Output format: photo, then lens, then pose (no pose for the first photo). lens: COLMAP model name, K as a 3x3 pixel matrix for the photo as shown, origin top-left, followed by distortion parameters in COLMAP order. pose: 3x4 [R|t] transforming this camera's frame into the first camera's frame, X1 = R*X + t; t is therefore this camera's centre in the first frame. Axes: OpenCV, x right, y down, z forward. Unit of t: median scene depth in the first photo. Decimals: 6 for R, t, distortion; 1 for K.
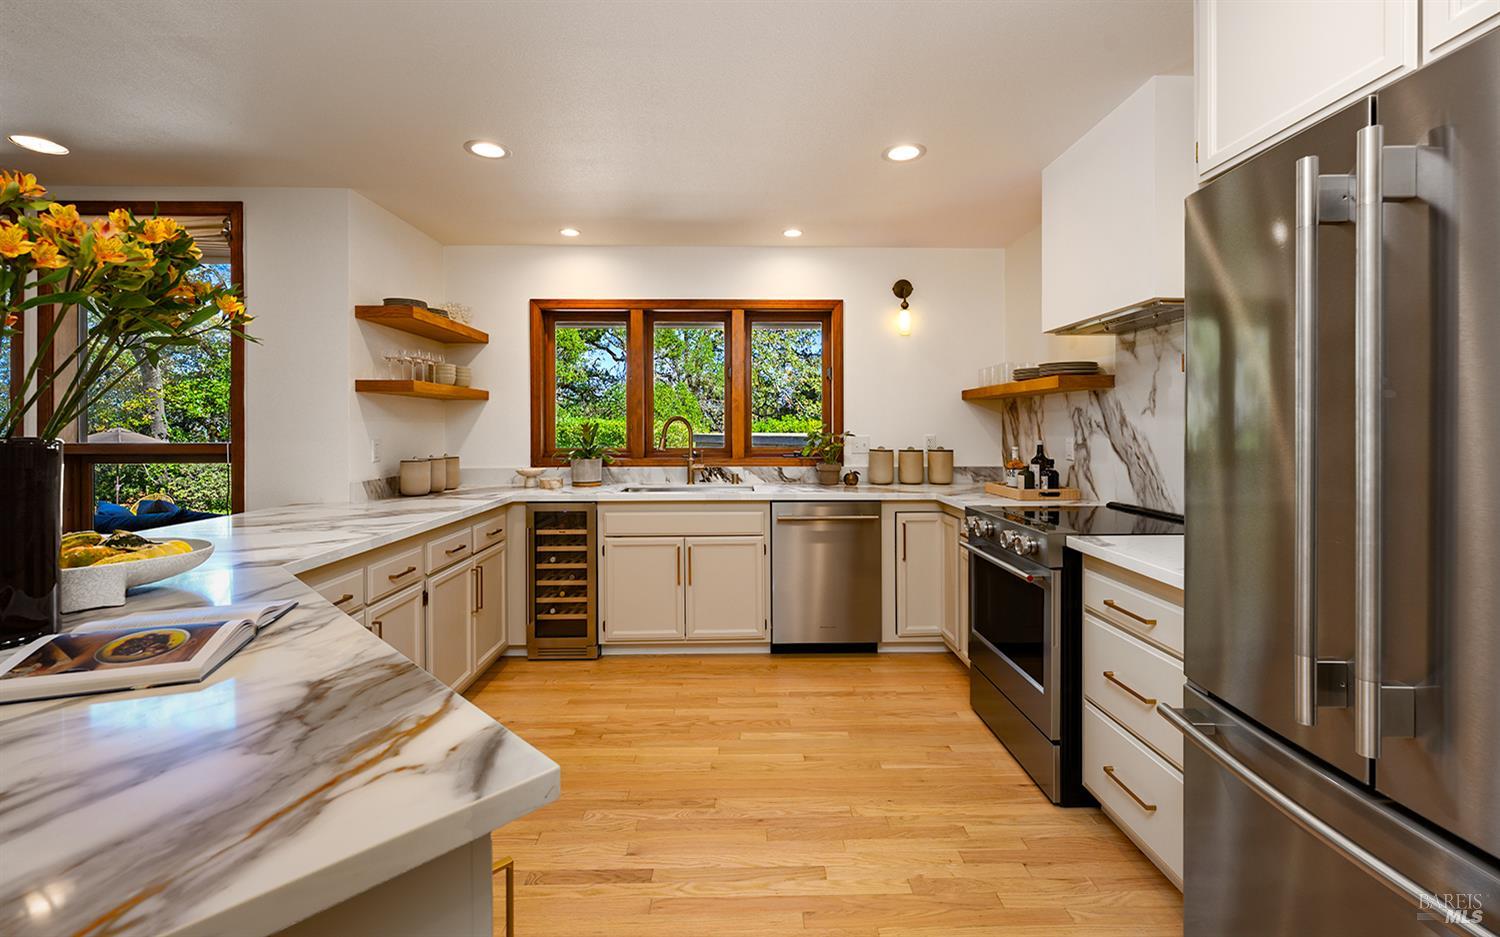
lens RADIAL K [[637.9, 0, 762.7], [0, 637.9, 429.3], [0, 0, 1]] dist [-0.002463, 0.000491]
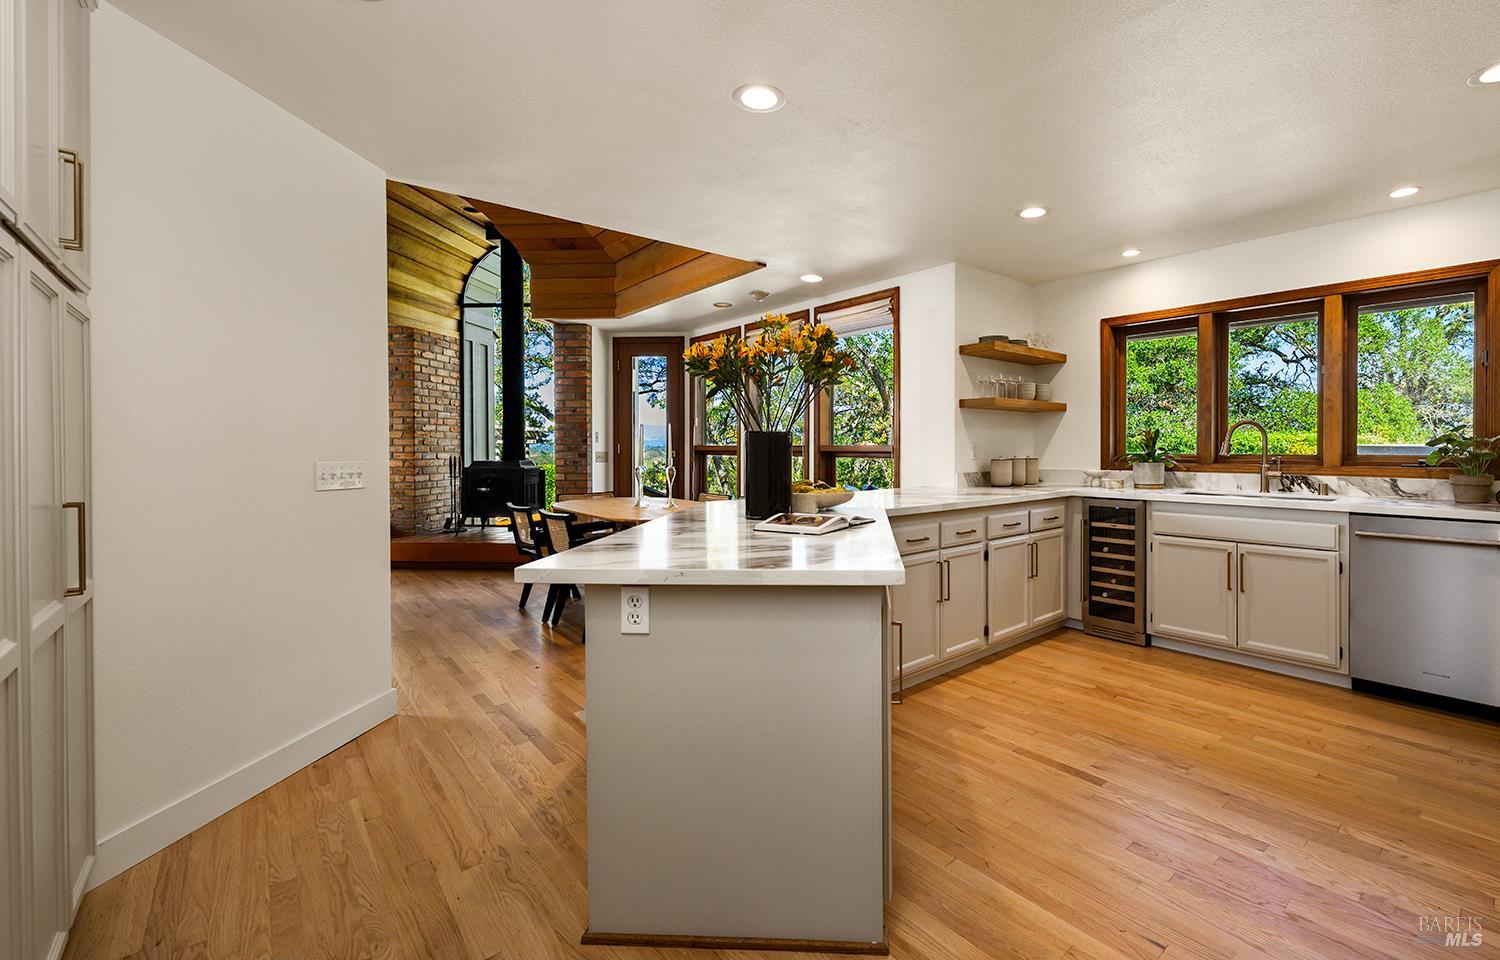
lens RADIAL K [[643.1, 0, 824.2], [0, 643.1, 454.6], [0, 0, 1]] dist [-0.001178, -0.000333]
pose [[0.643297, 0.011637, -0.765528, 0.221840], [-0.001318, 0.999900, 0.014093, 0.021011], [0.765616, -0.008057, 0.643248, -0.114238]]
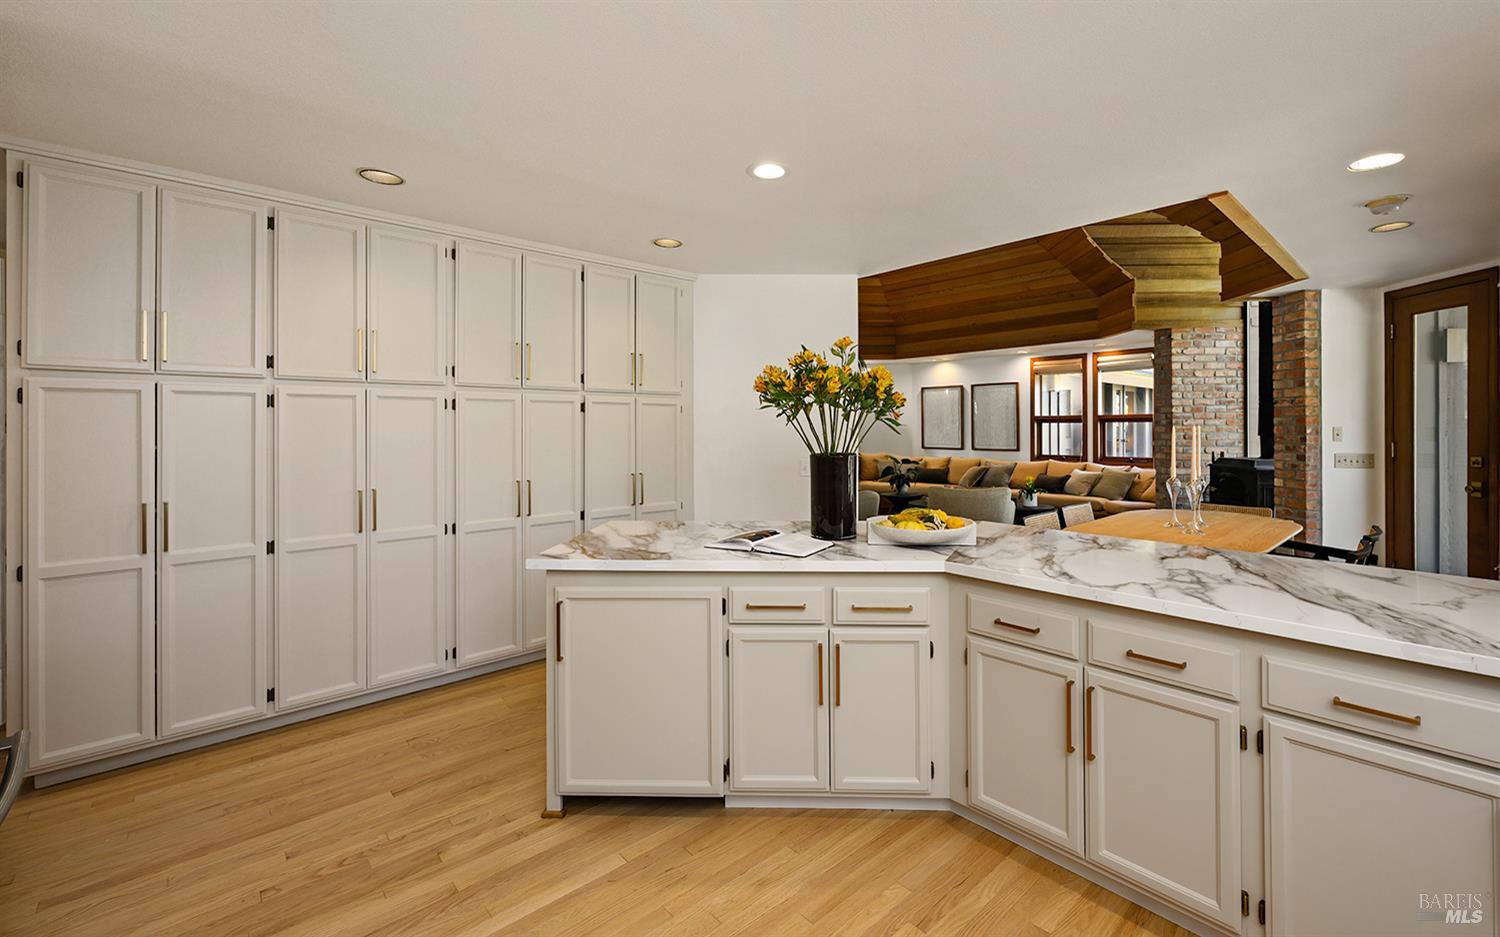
lens RADIAL K [[615.4, 0, 786.4], [0, 615.4, 419.0], [0, 0, 1]] dist [0.001418, -0.000066]
pose [[-0.747394, -0.002908, -0.664374, 0.148966], [0.004209, 0.999950, -0.009111, -0.031790], [0.664367, -0.009606, -0.747345, 0.851853]]
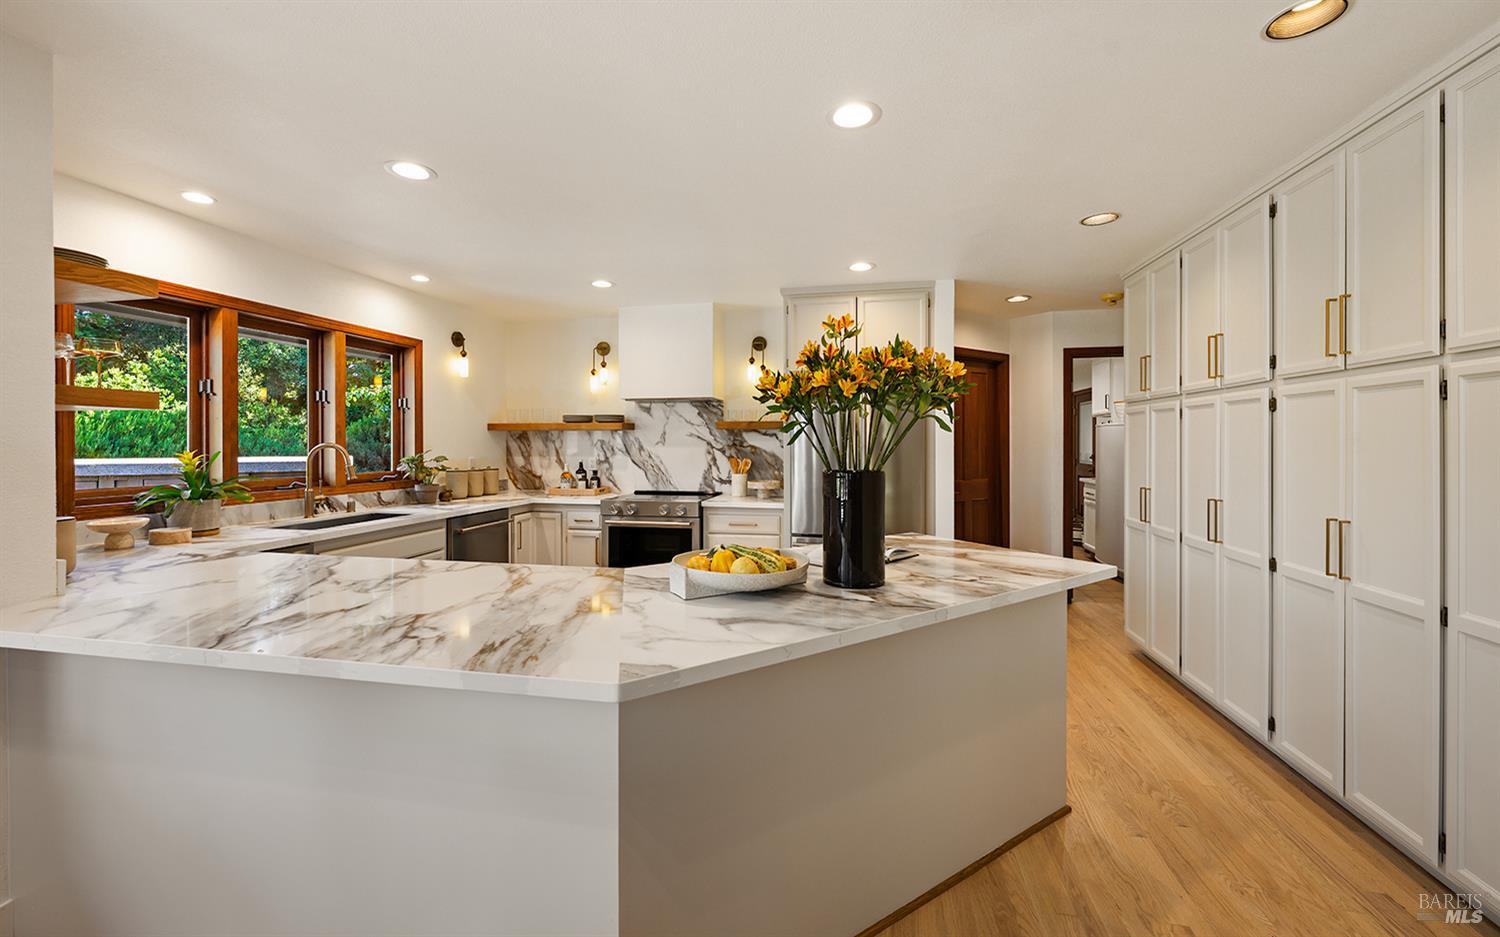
lens RADIAL K [[615.4, 0, 758.8], [0, 615.4, 442.7], [0, 0, 1]] dist [0.001418, -0.000066]
pose [[0.196004, 0.001915, 0.980601, -0.975784], [0.003023, 0.999992, -0.002557, -0.018644], [-0.980599, 0.003466, 0.195996, 0.233563]]
